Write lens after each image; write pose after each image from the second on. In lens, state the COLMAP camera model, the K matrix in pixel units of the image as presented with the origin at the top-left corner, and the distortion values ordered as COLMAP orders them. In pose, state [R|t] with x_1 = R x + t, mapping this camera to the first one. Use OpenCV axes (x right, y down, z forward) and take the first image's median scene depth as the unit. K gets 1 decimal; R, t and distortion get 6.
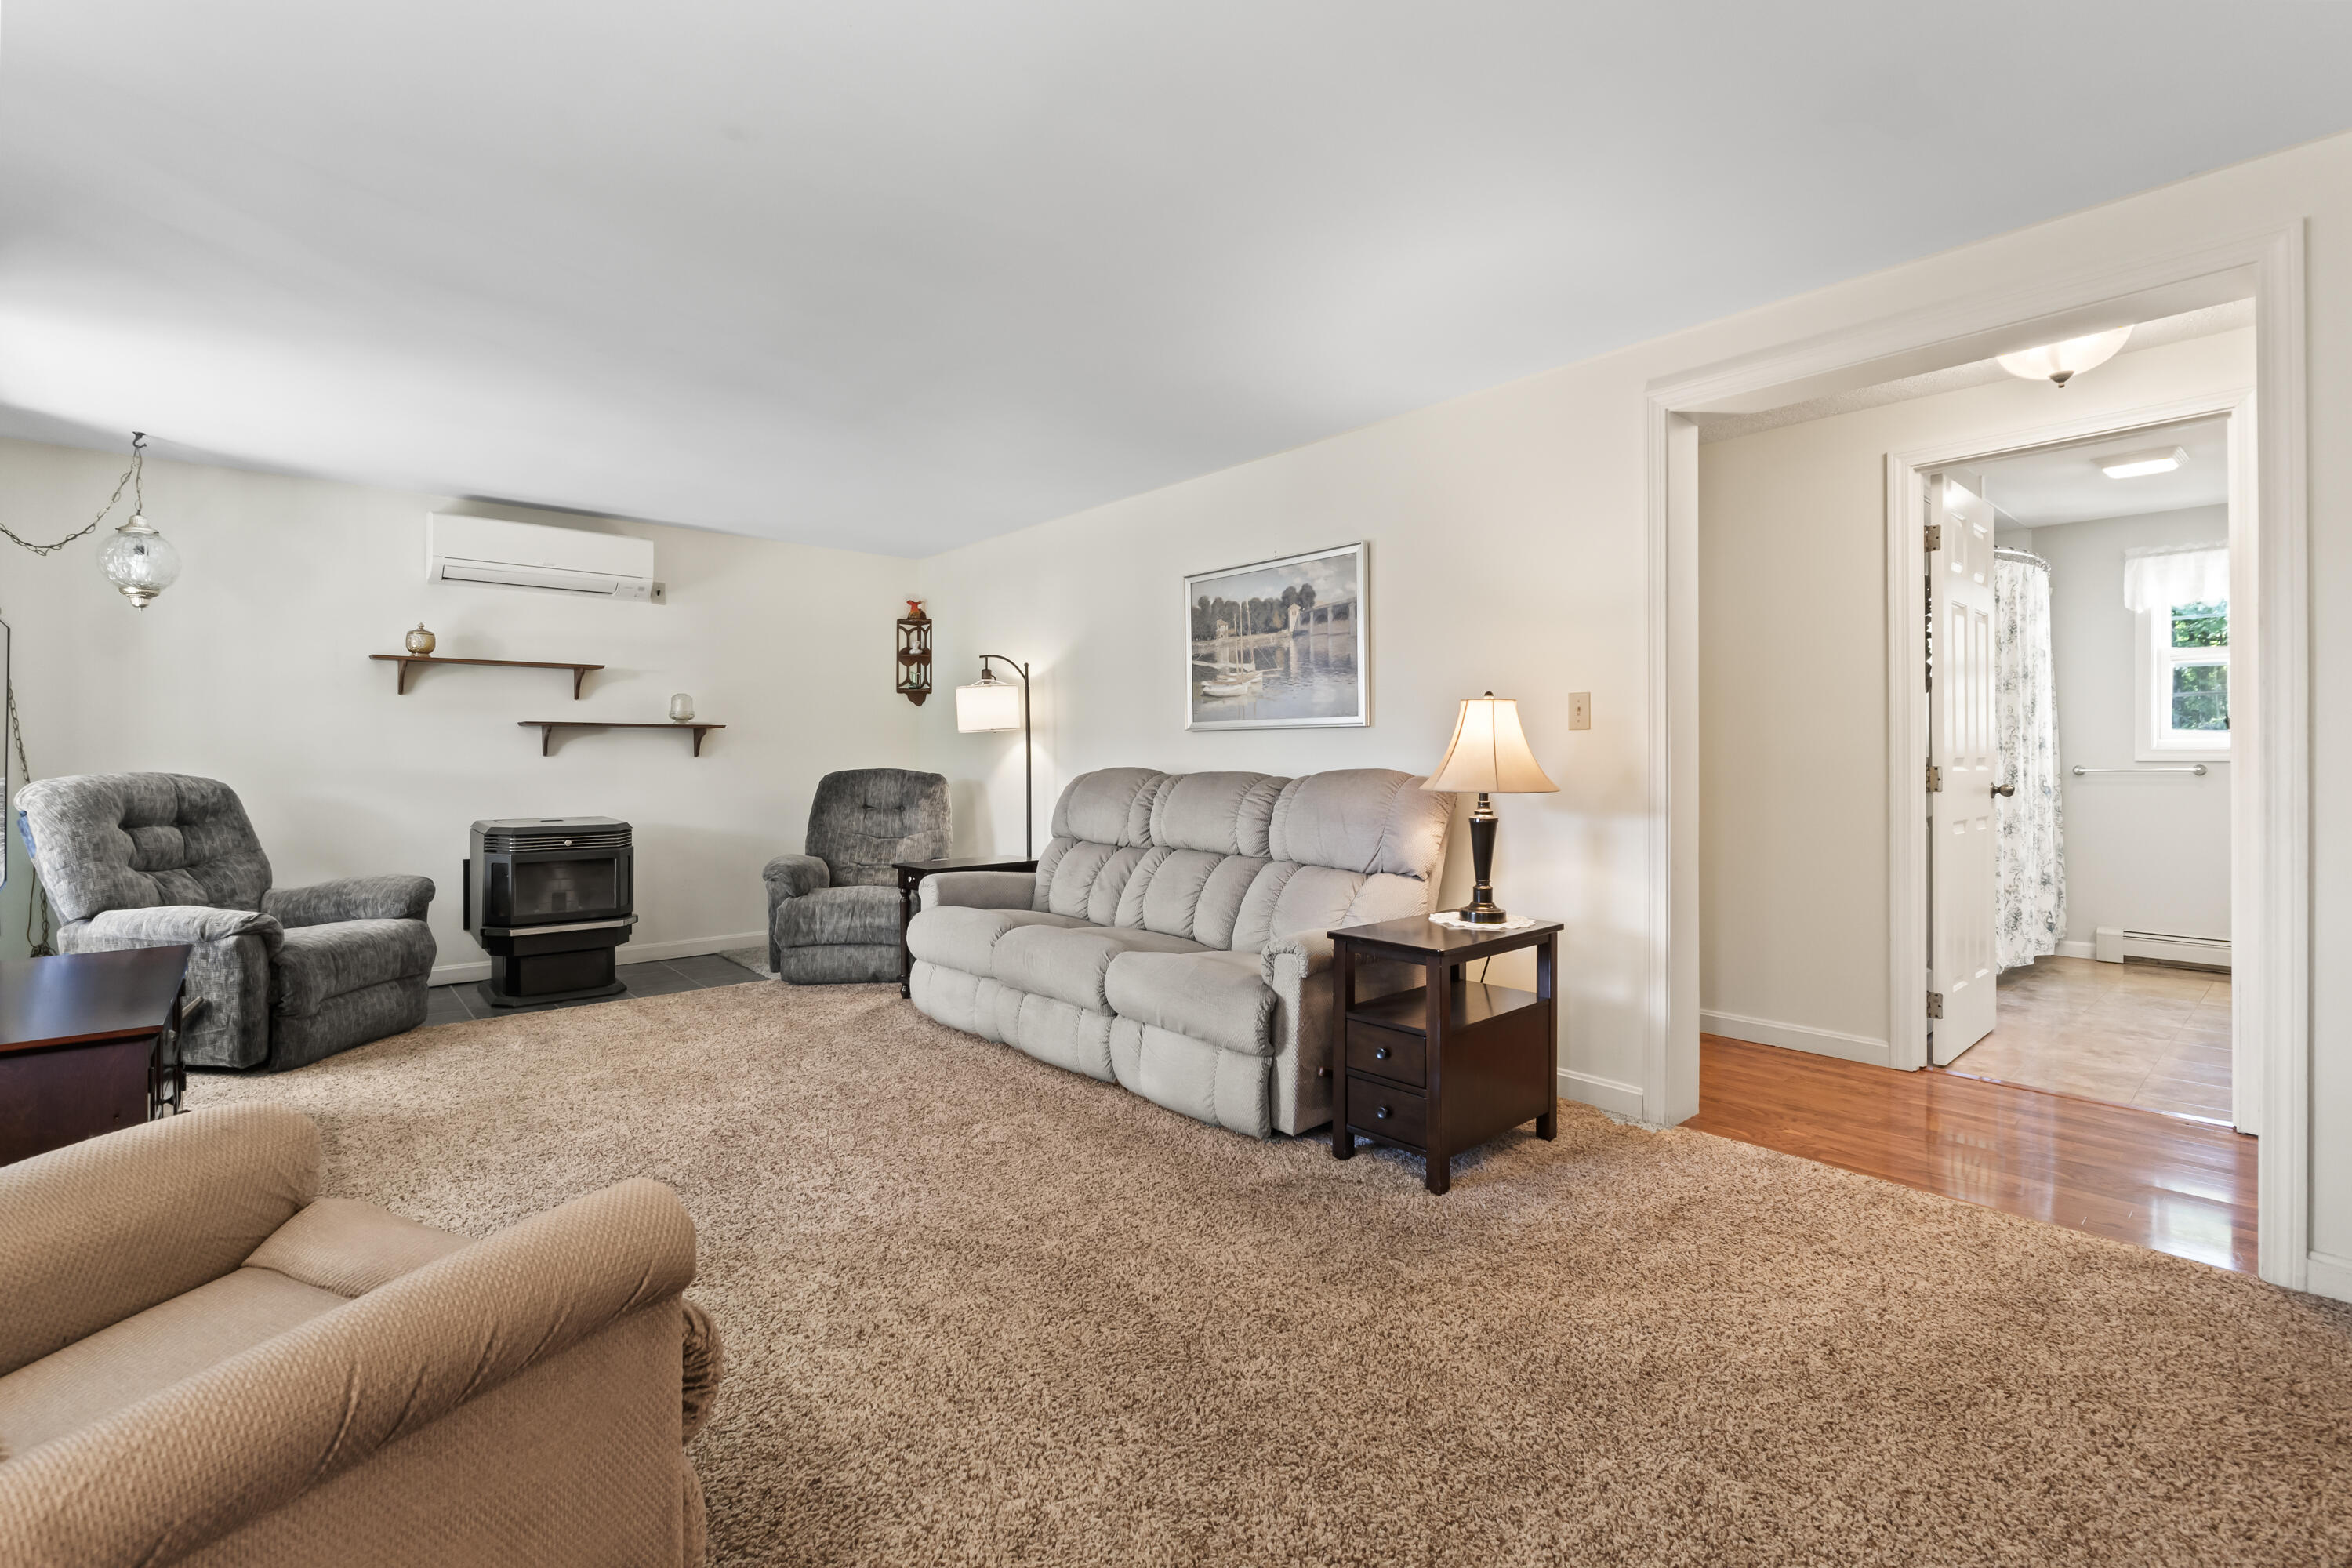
lens RADIAL K [[1036.3, 0, 1172.7], [0, 1036.3, 766.2], [0, 0, 1]] dist [-0.000741, -0.000084]
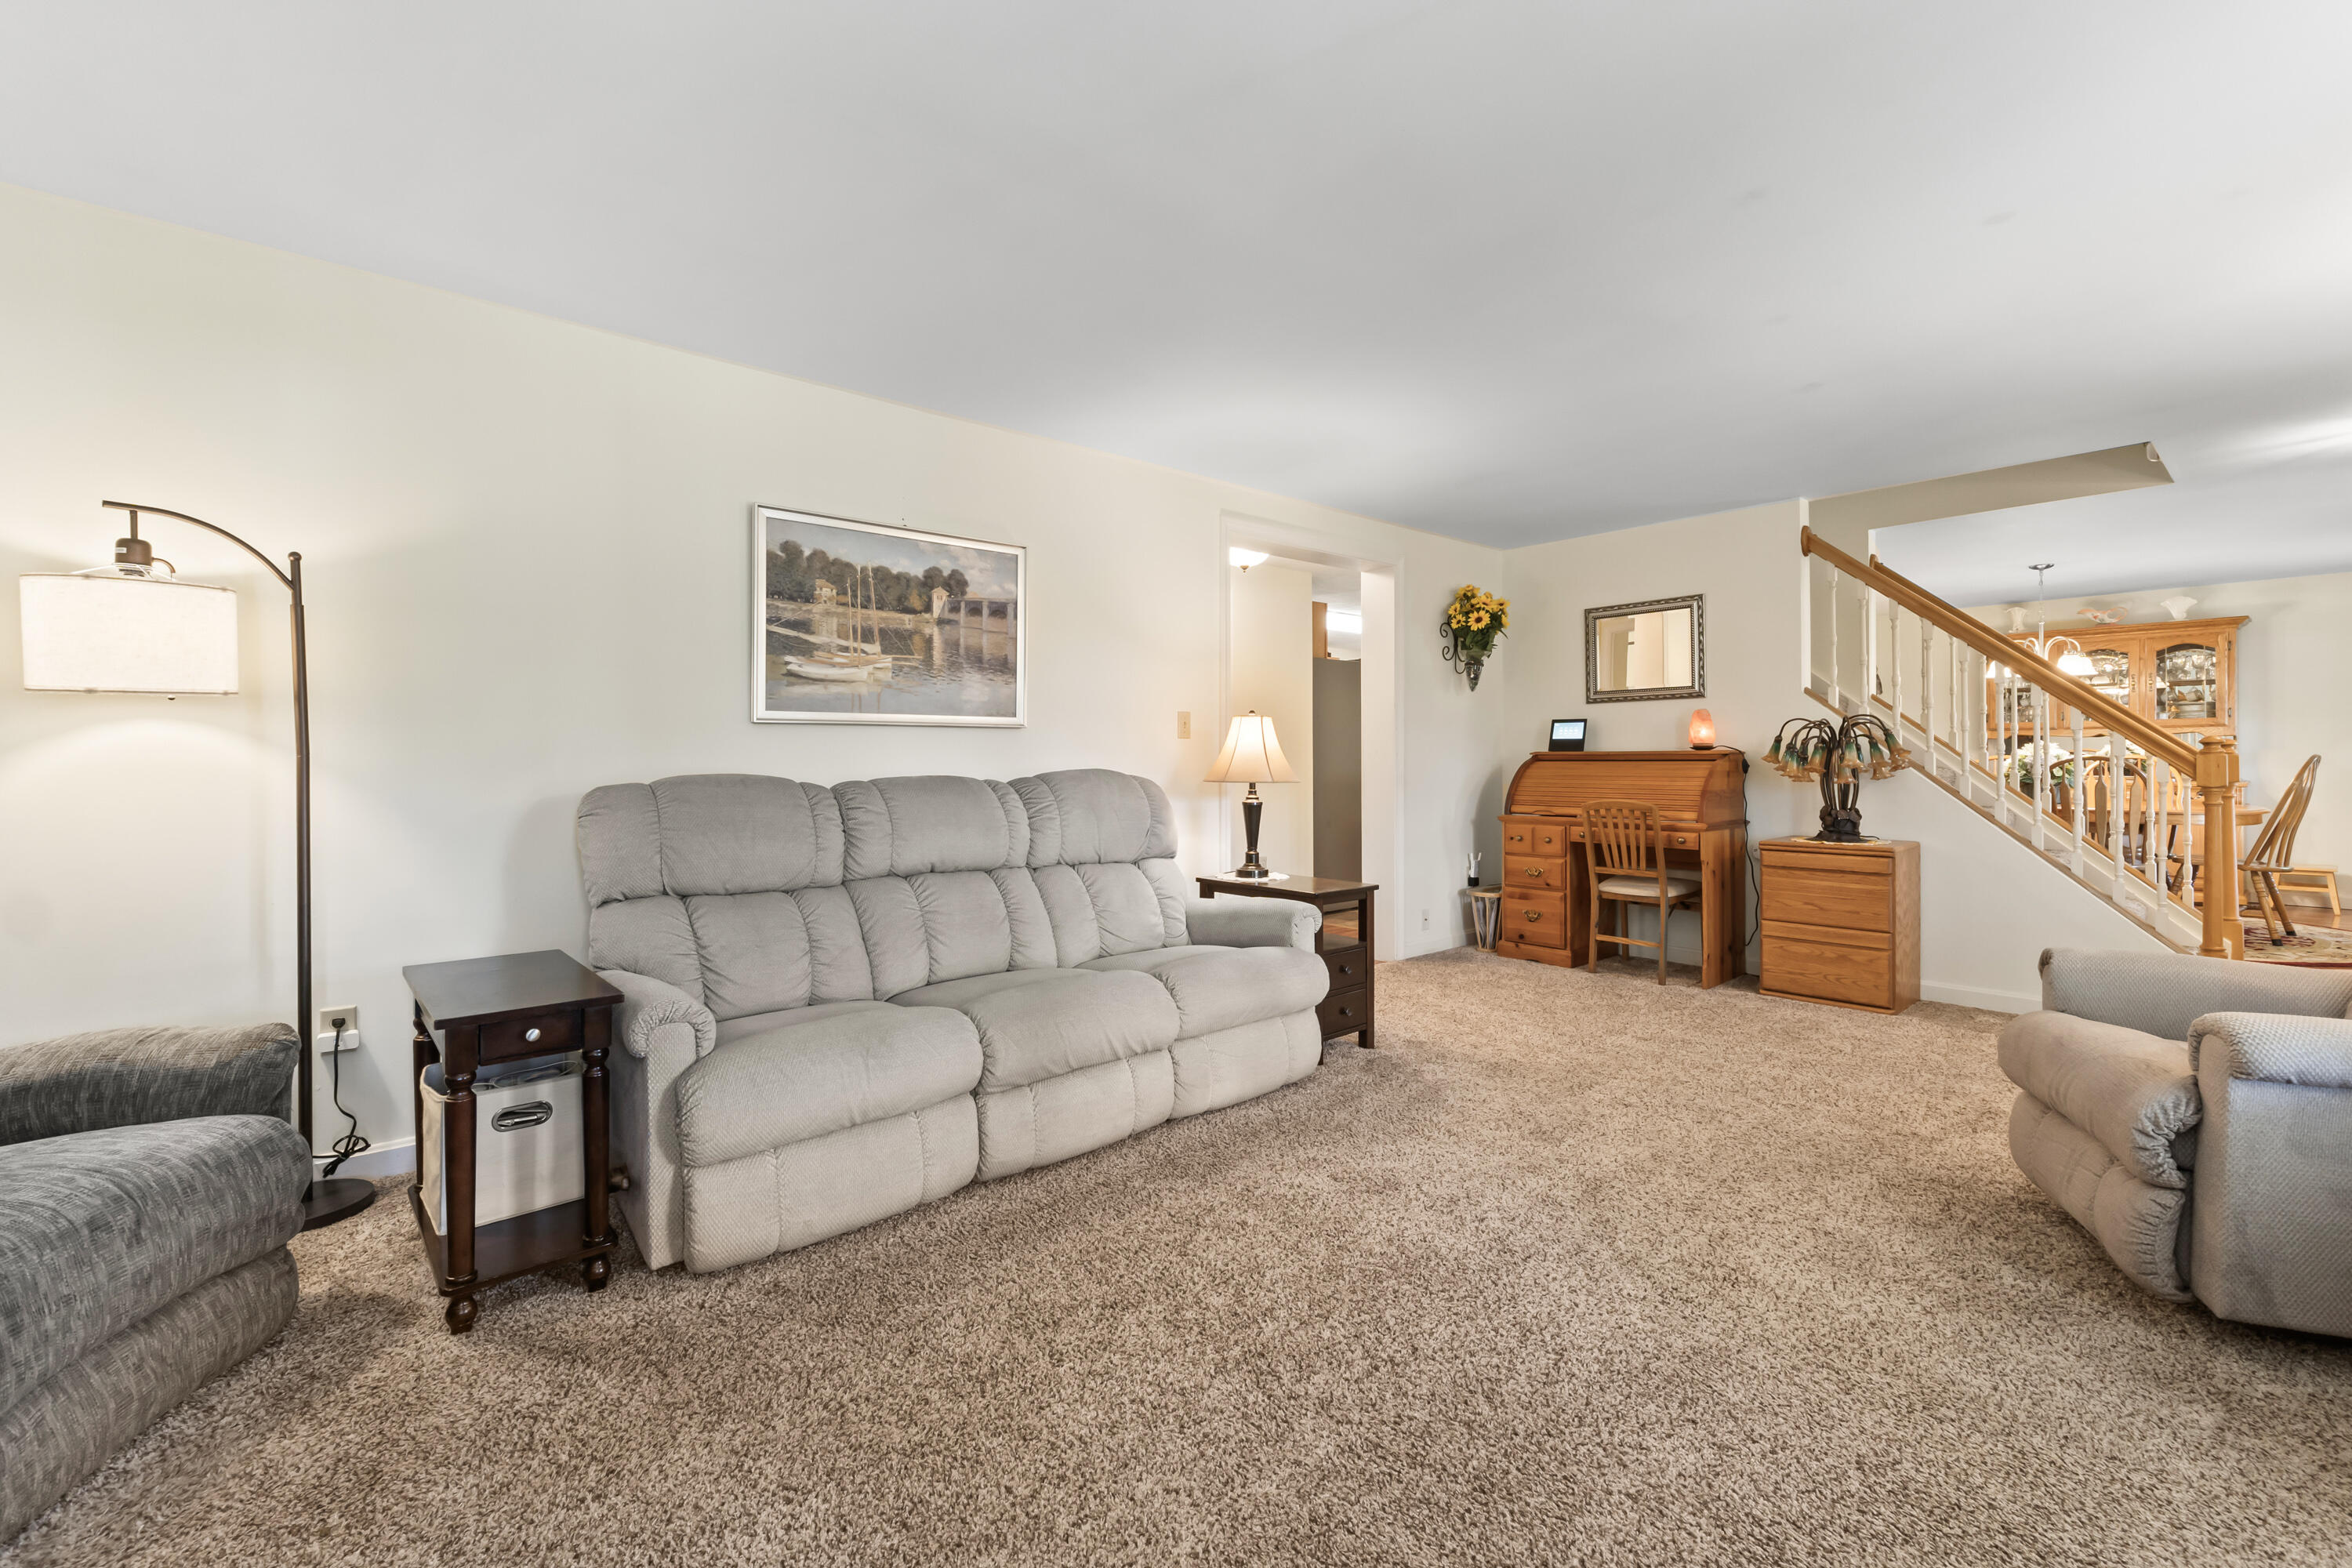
lens RADIAL K [[983.4, 0, 1170.4], [0, 983.4, 772.3], [0, 0, 1]] dist [-0.009776, -0.000323]
pose [[0.013406, -0.015124, 0.999796, -0.712903], [0.010382, 0.999834, 0.014985, -0.007264], [-0.999856, 0.010179, 0.013561, 0.769663]]
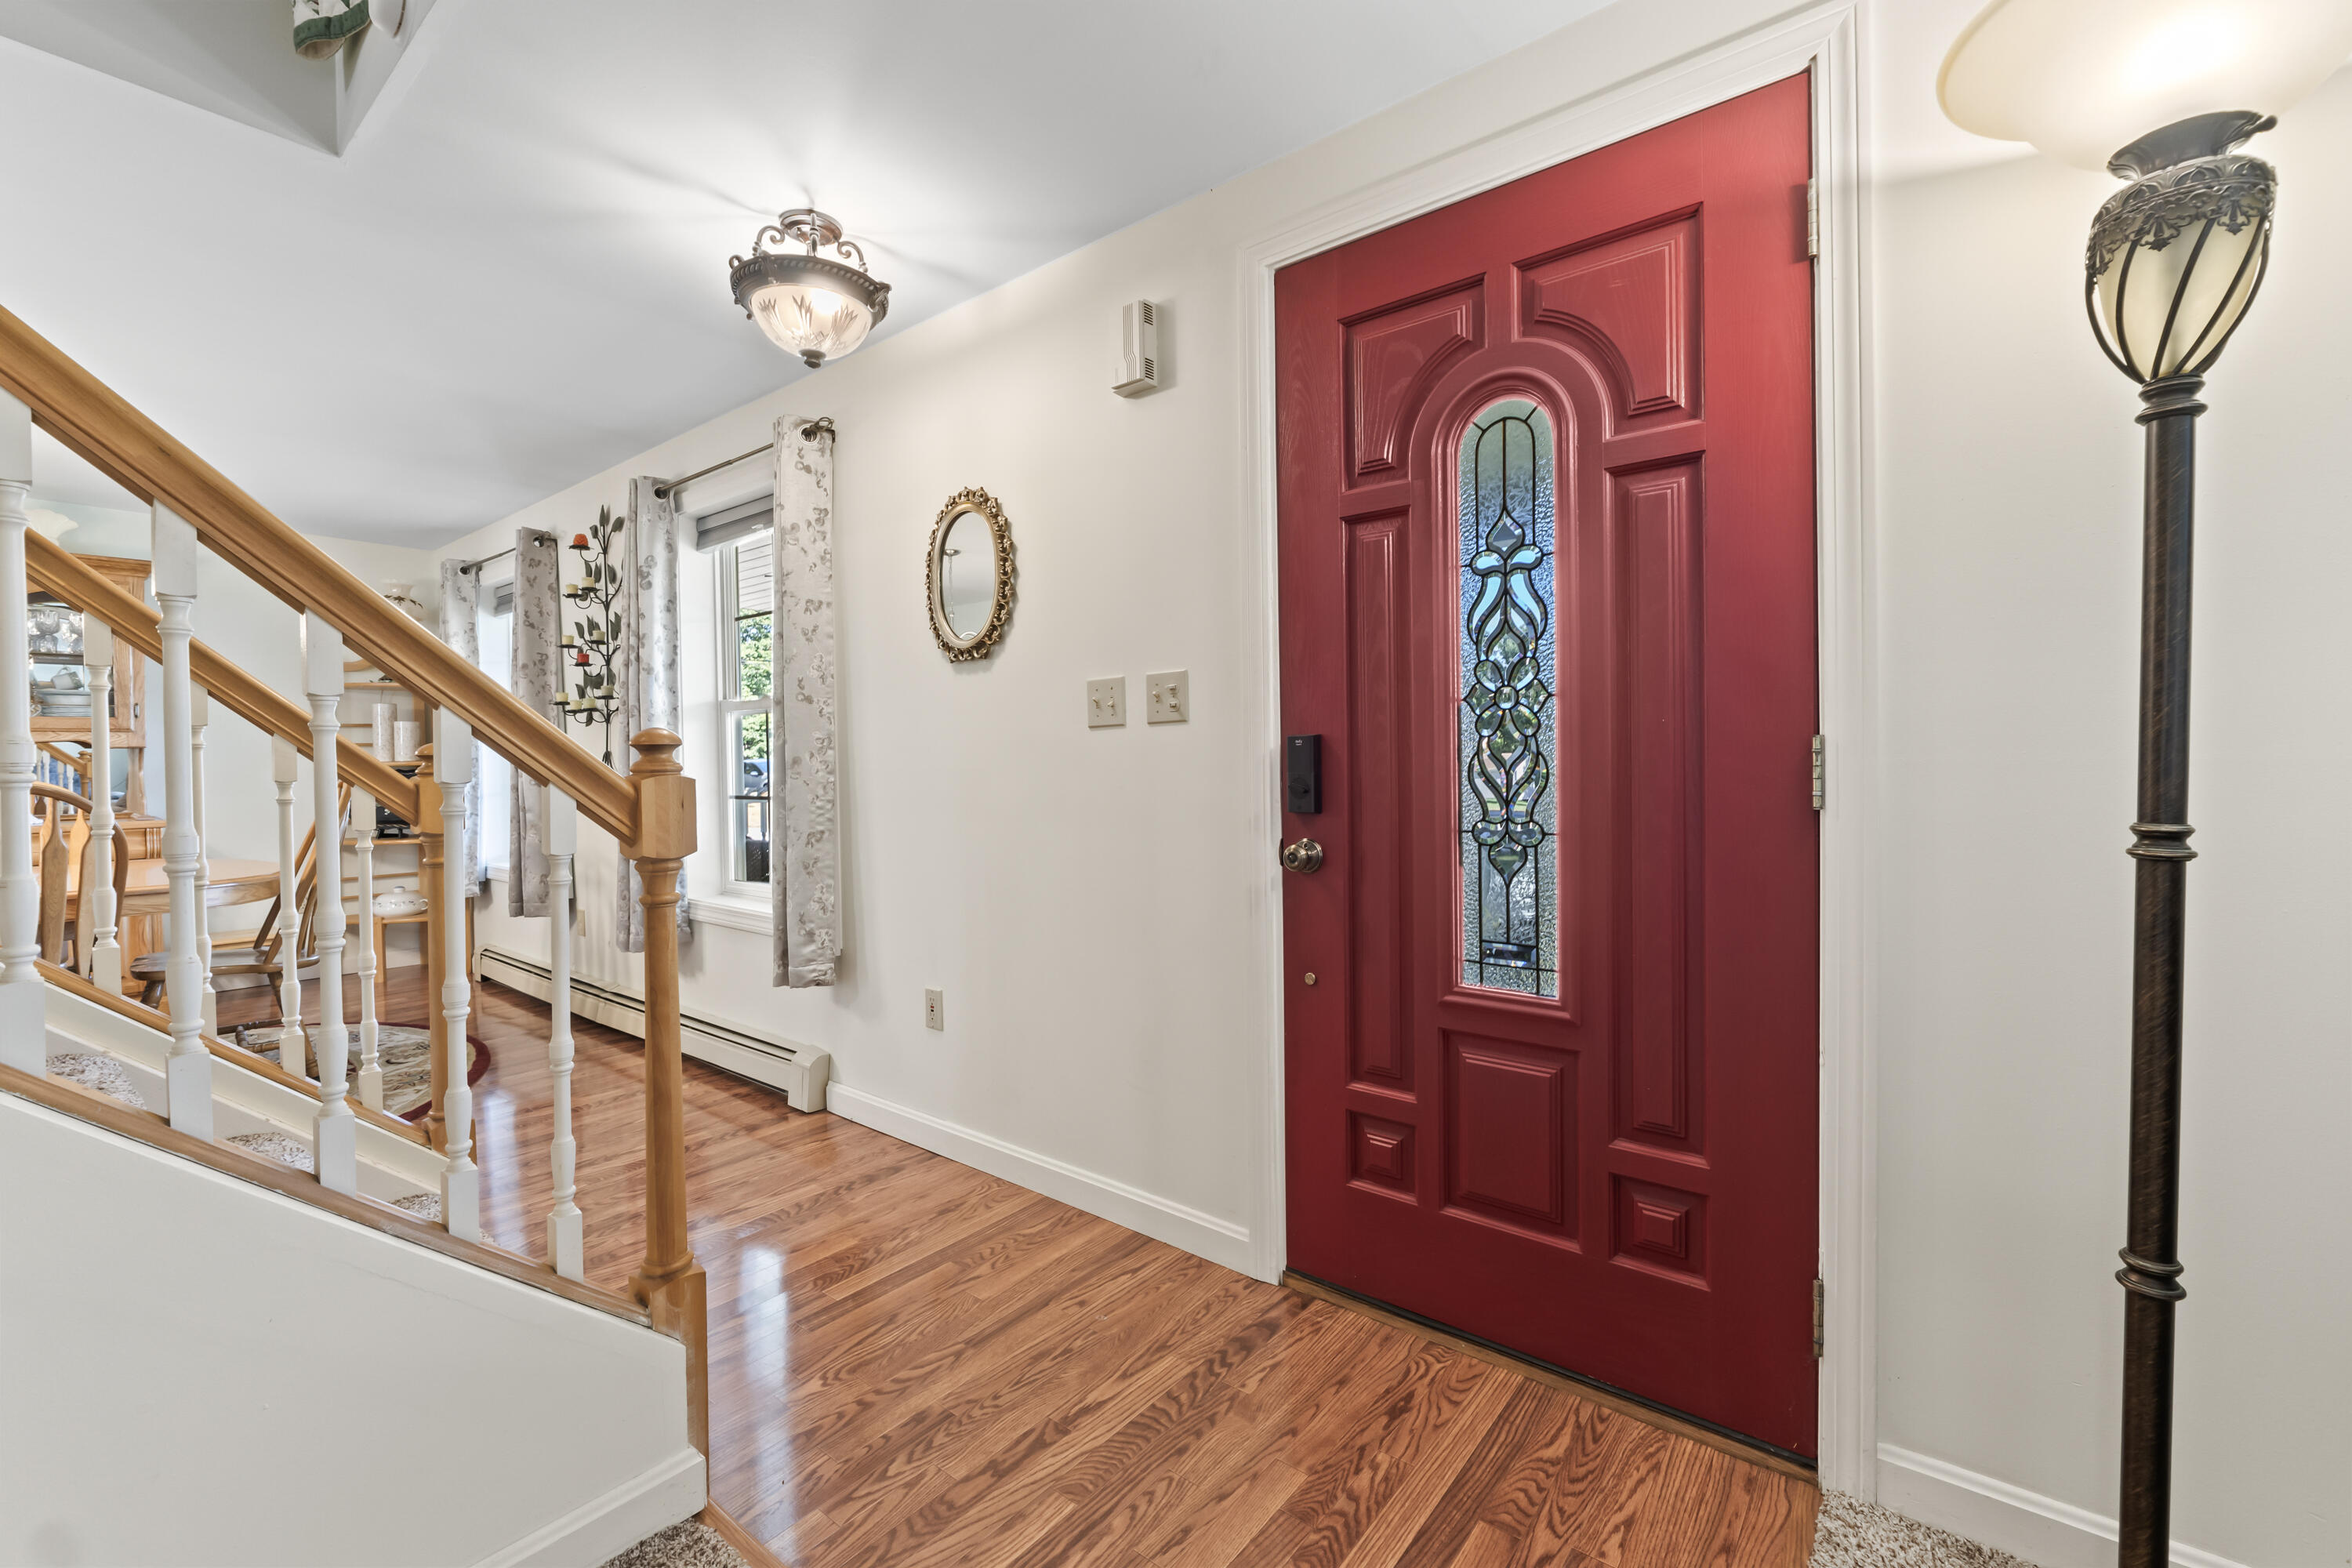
lens RADIAL K [[983.4, 0, 1170.4], [0, 983.4, 772.3], [0, 0, 1]] dist [-0.009776, -0.000323]
pose [[-0.983197, 0.013986, -0.182009, 0.055339], [0.011455, 0.999823, 0.014953, -0.002778], [0.182185, 0.012617, -0.983183, 0.222477]]
